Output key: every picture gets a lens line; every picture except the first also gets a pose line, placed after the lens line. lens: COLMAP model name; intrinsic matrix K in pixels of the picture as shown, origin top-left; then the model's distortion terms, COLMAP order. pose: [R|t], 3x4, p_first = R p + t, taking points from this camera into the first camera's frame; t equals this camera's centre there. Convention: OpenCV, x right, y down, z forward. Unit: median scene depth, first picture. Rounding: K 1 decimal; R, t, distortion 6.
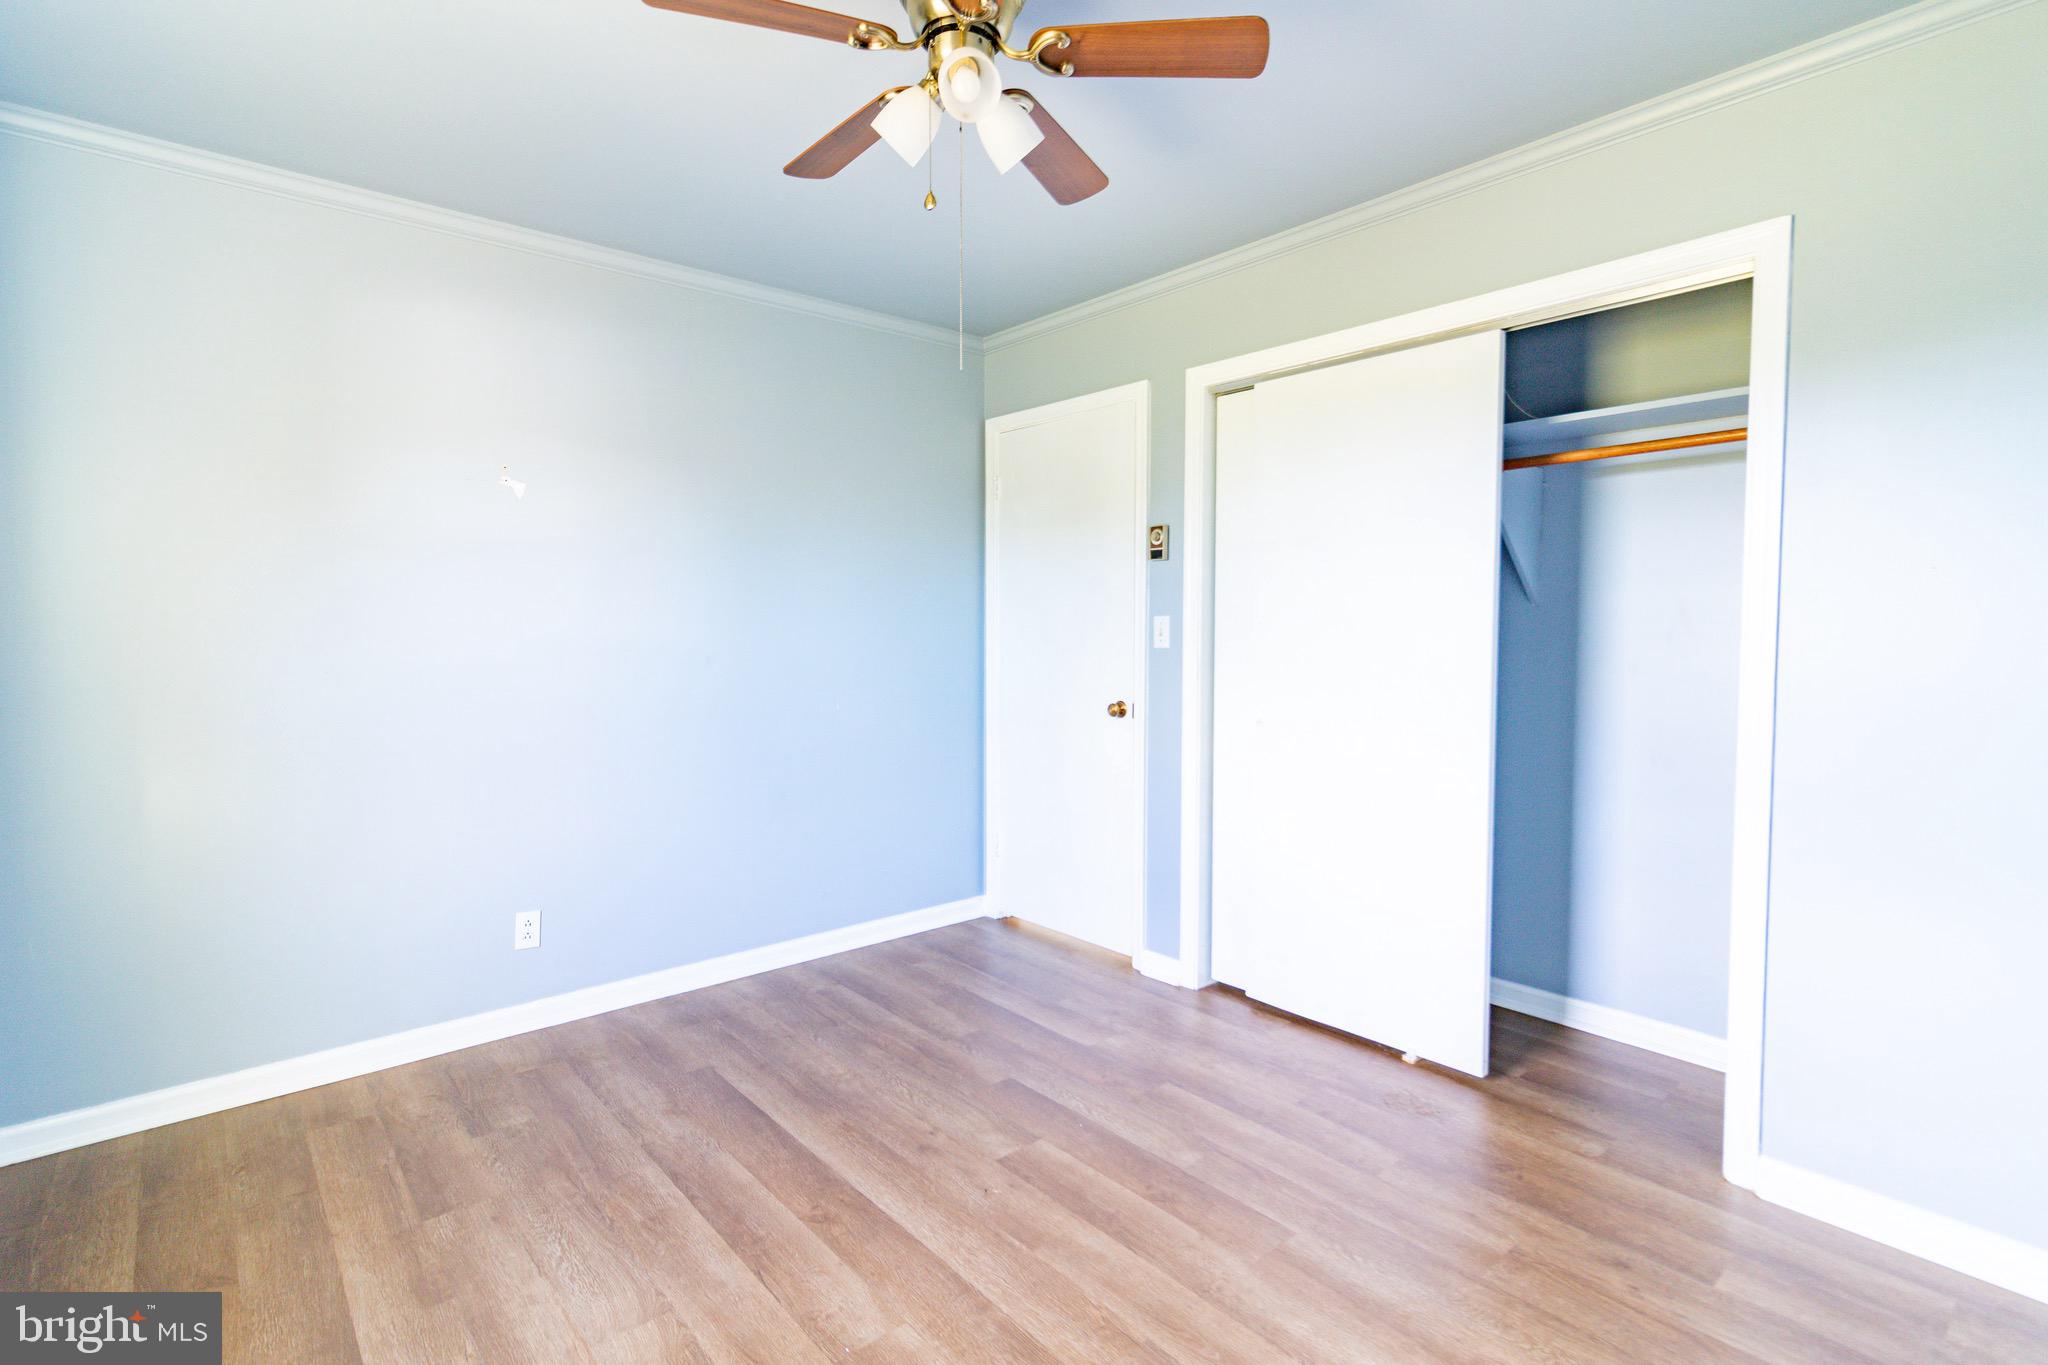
lens RADIAL K [[958.4, 0, 1023.4], [0, 958.4, 671.9], [0, 0, 1]] dist [0.003137, 0.001026]
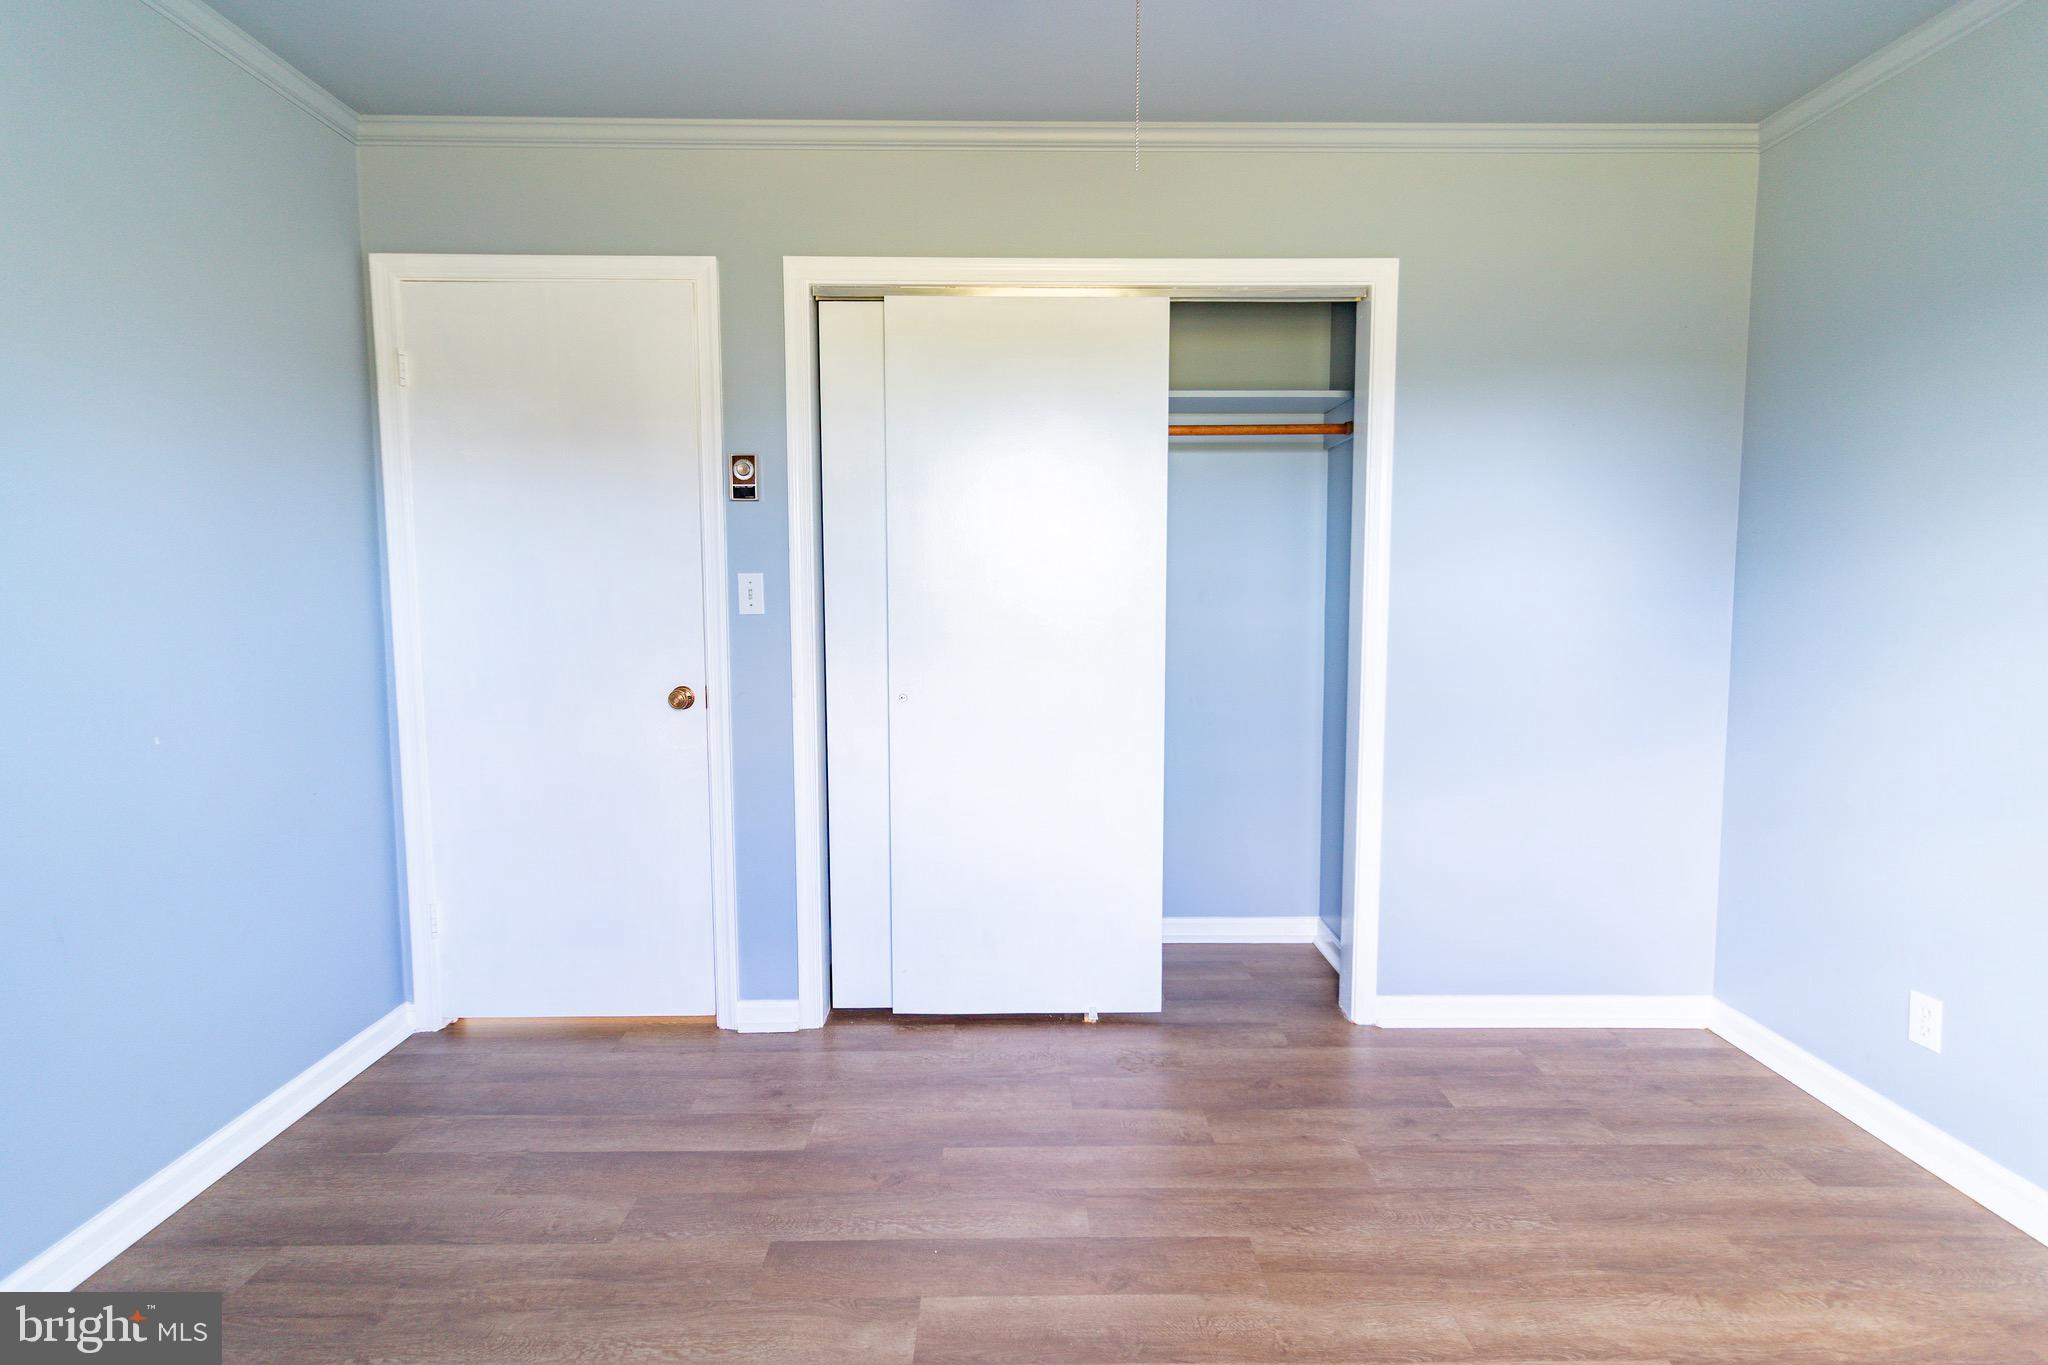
lens RADIAL K [[958.4, 0, 1023.4], [0, 958.4, 671.9], [0, 0, 1]] dist [0.003137, 0.001026]
pose [[0.651646, -0.066569, 0.755596, -0.317022], [0.037268, 0.997748, 0.055761, -0.013946], [-0.757607, -0.008177, 0.652660, 0.338986]]
